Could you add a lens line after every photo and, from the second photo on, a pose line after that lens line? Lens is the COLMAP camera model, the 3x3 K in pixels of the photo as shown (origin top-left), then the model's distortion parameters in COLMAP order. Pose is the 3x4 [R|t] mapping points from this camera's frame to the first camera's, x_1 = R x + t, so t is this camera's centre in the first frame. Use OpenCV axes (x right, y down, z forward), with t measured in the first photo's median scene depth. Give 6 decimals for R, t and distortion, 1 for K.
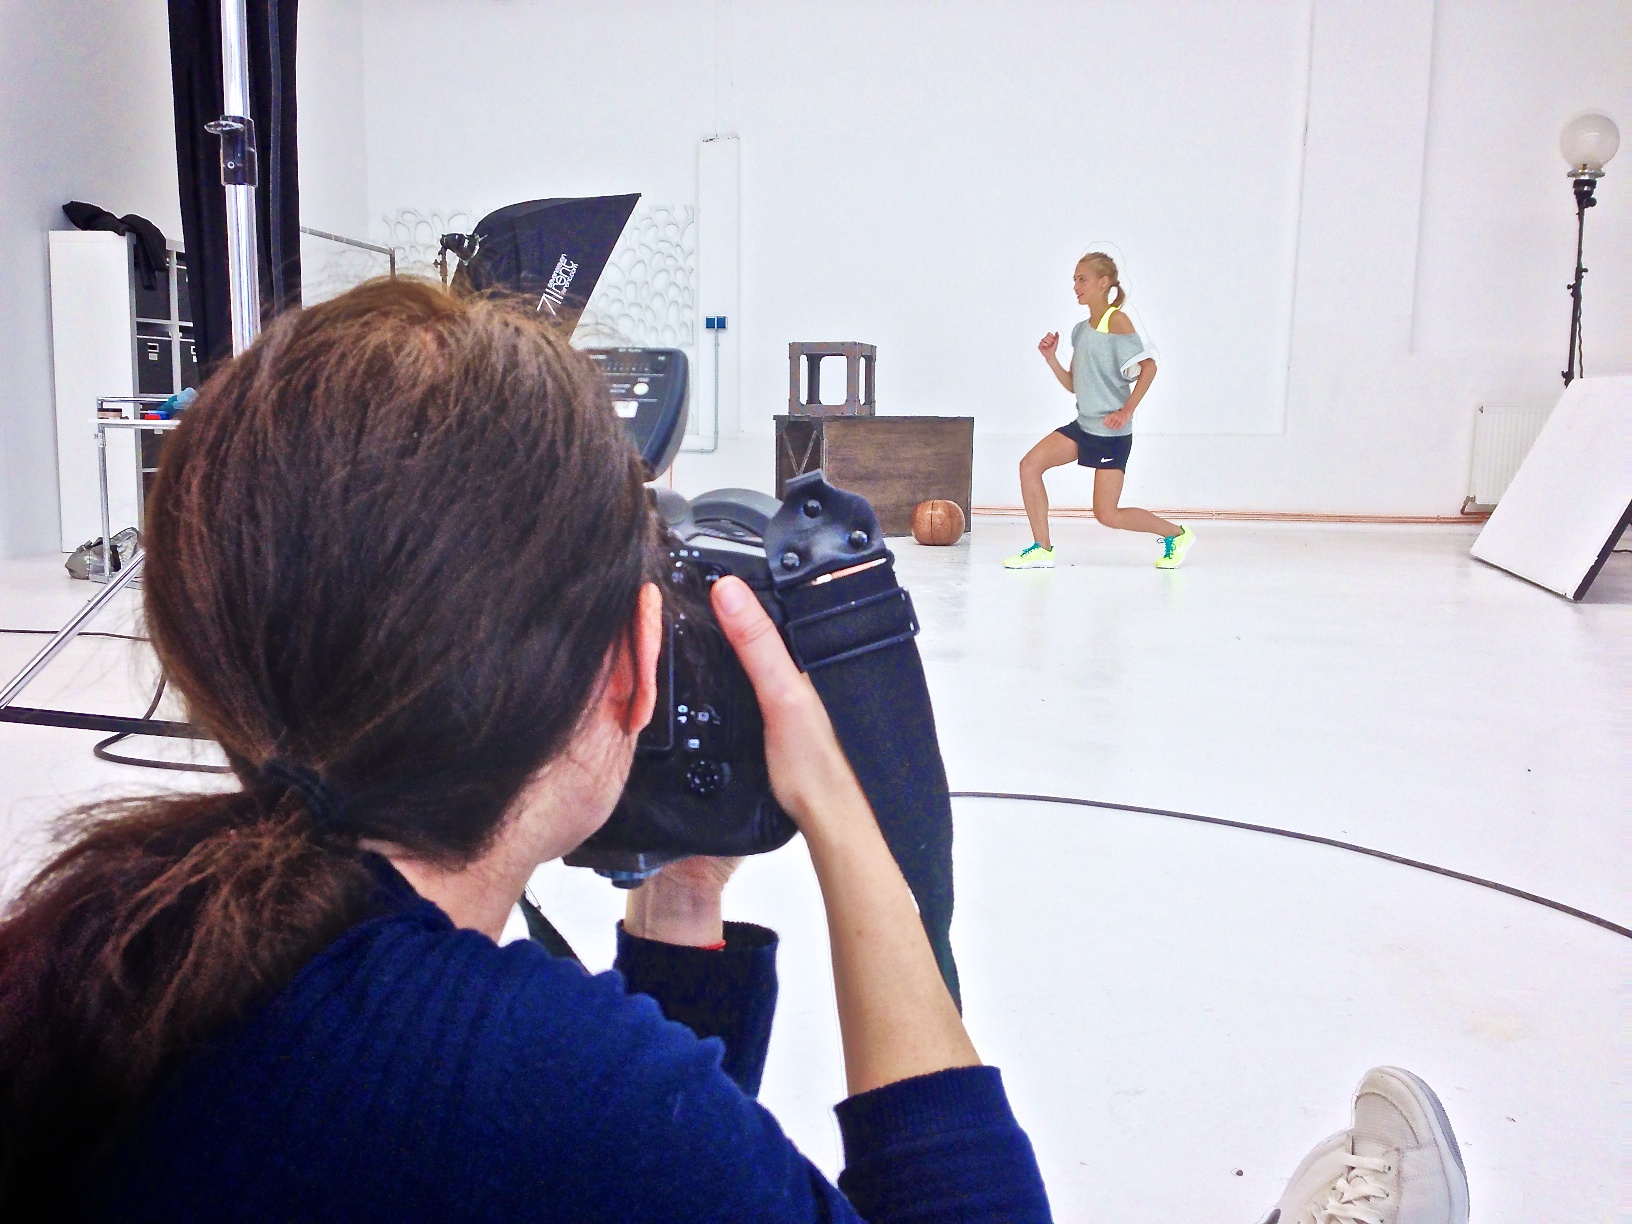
lens RADIAL K [[1579.5, 0, 816.0], [0, 1579.5, 612.0], [0, 0, 1]] dist [0.227514, -0.365452]
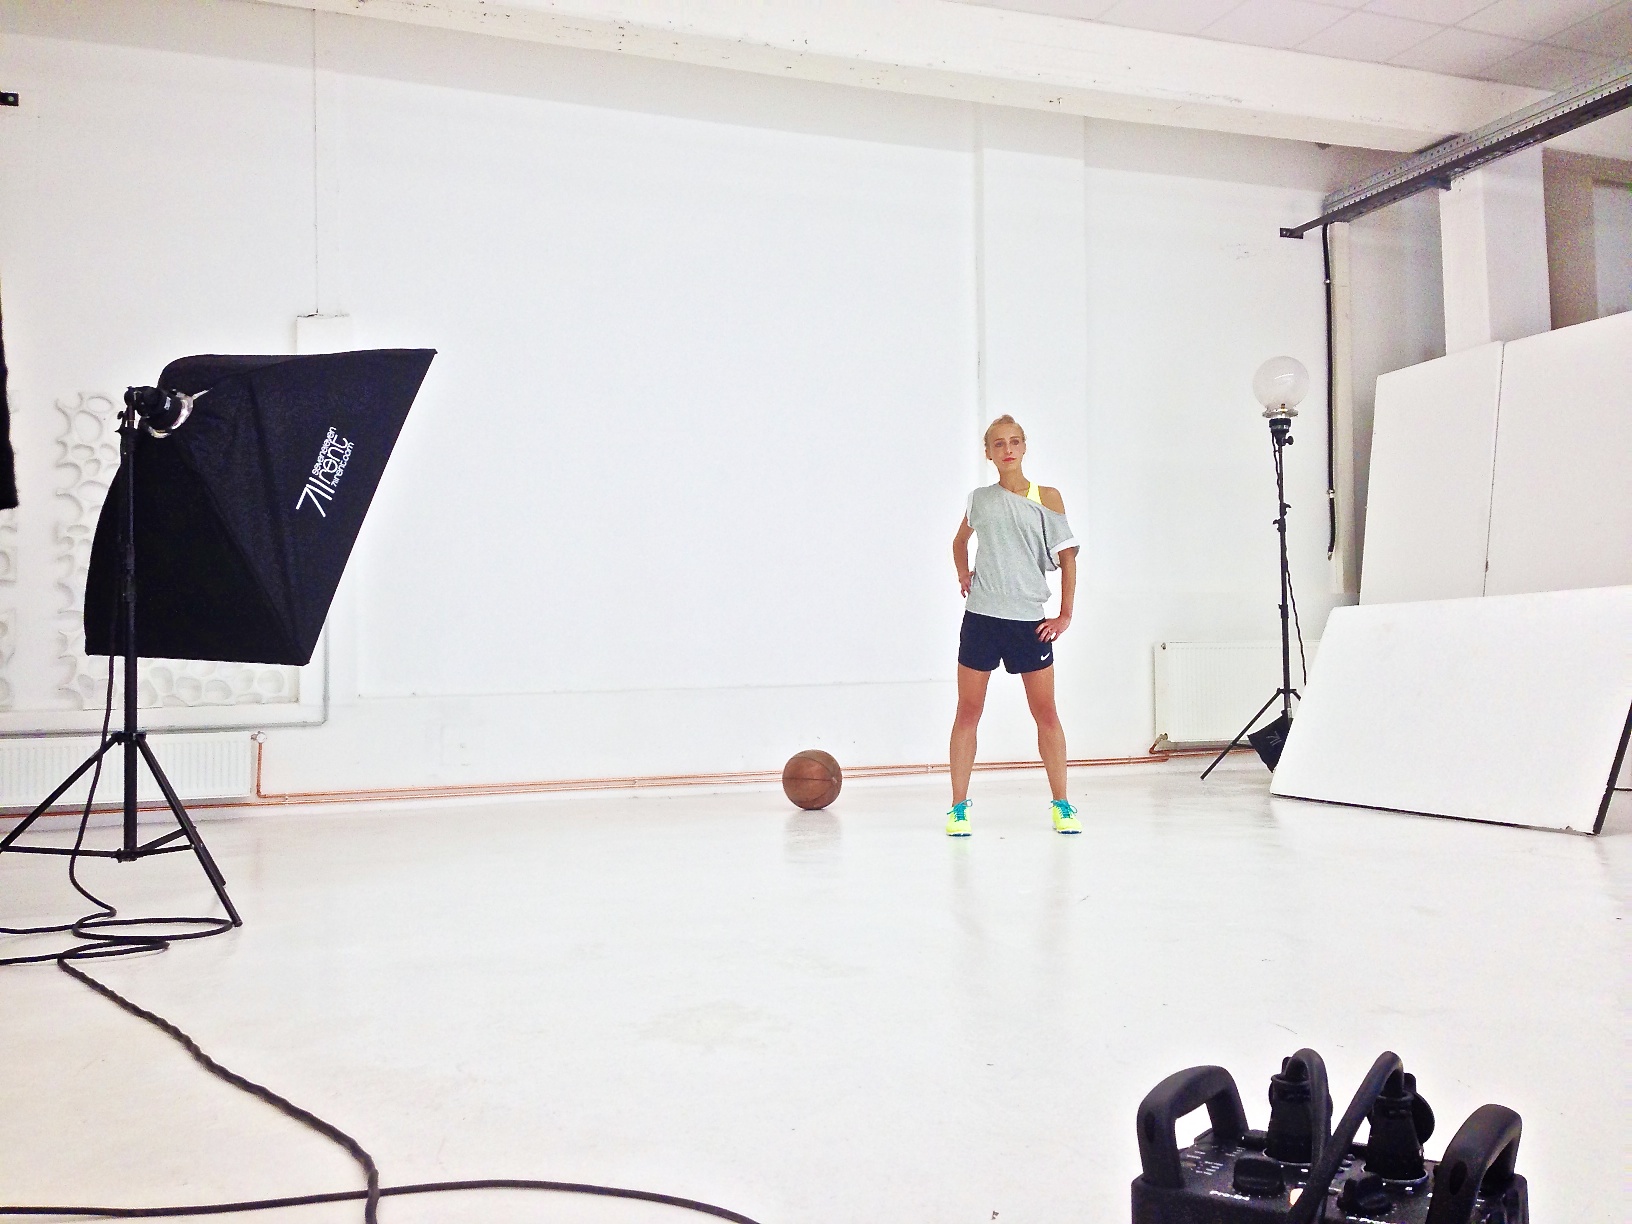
lens RADIAL K [[1579.5, 0, 816.0], [0, 1579.5, 612.0], [0, 0, 1]] dist [0.227514, -0.365452]
pose [[0.855369, -0.011222, 0.517897, -0.318157], [0.097783, 0.985290, -0.140150, -0.035820], [-0.508706, 0.170521, 0.843884, 0.343649]]
